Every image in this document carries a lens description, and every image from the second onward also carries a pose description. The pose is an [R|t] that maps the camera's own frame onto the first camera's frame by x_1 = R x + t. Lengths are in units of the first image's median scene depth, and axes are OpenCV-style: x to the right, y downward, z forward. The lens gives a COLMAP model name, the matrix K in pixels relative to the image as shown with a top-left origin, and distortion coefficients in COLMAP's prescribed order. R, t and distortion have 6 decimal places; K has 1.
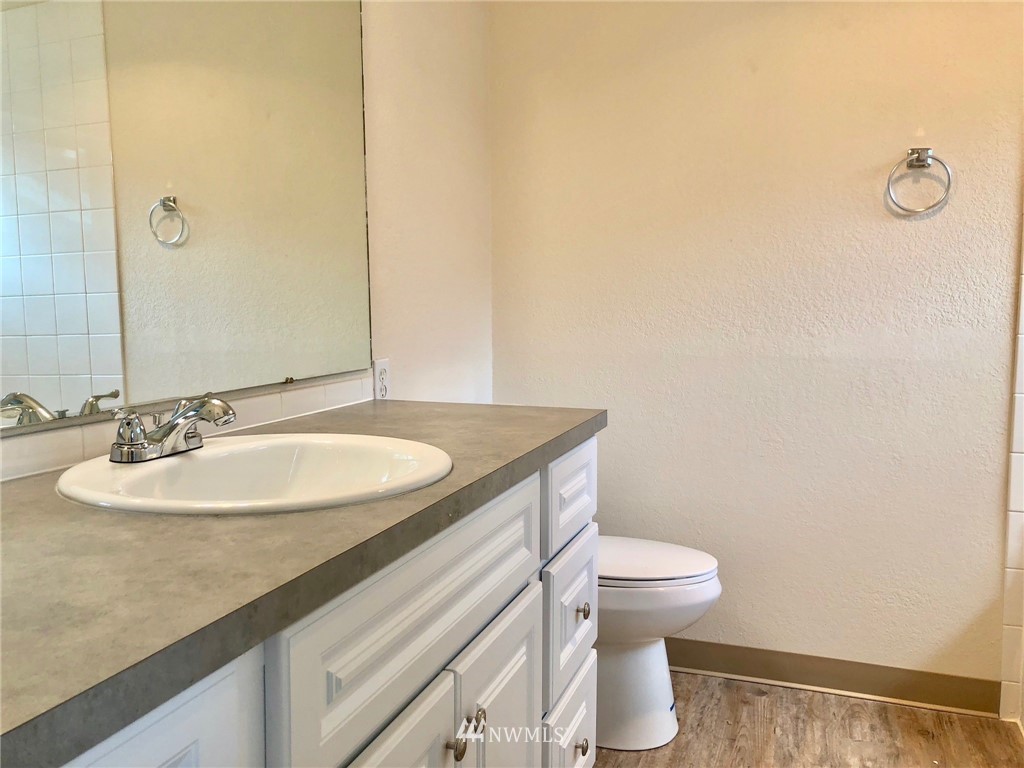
lens RADIAL K [[843.3, 0, 512.0], [0, 843.3, 384.0], [0, 0, 1]] dist [0.037411, -0.002063]
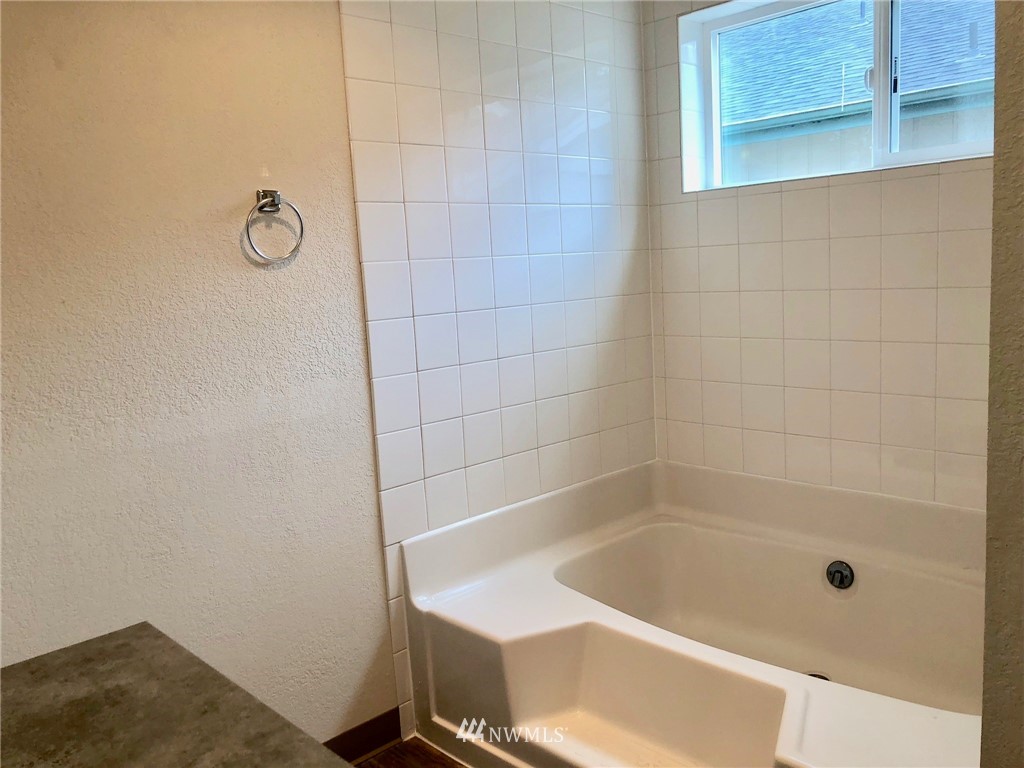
lens RADIAL K [[843.3, 0, 512.0], [0, 843.3, 384.0], [0, 0, 1]] dist [0.037411, -0.002063]
pose [[0.443566, -0.157868, 0.882228, -0.223448], [0.145816, 0.983960, 0.102759, -0.128567], [-0.884300, 0.083062, 0.459471, 0.376741]]
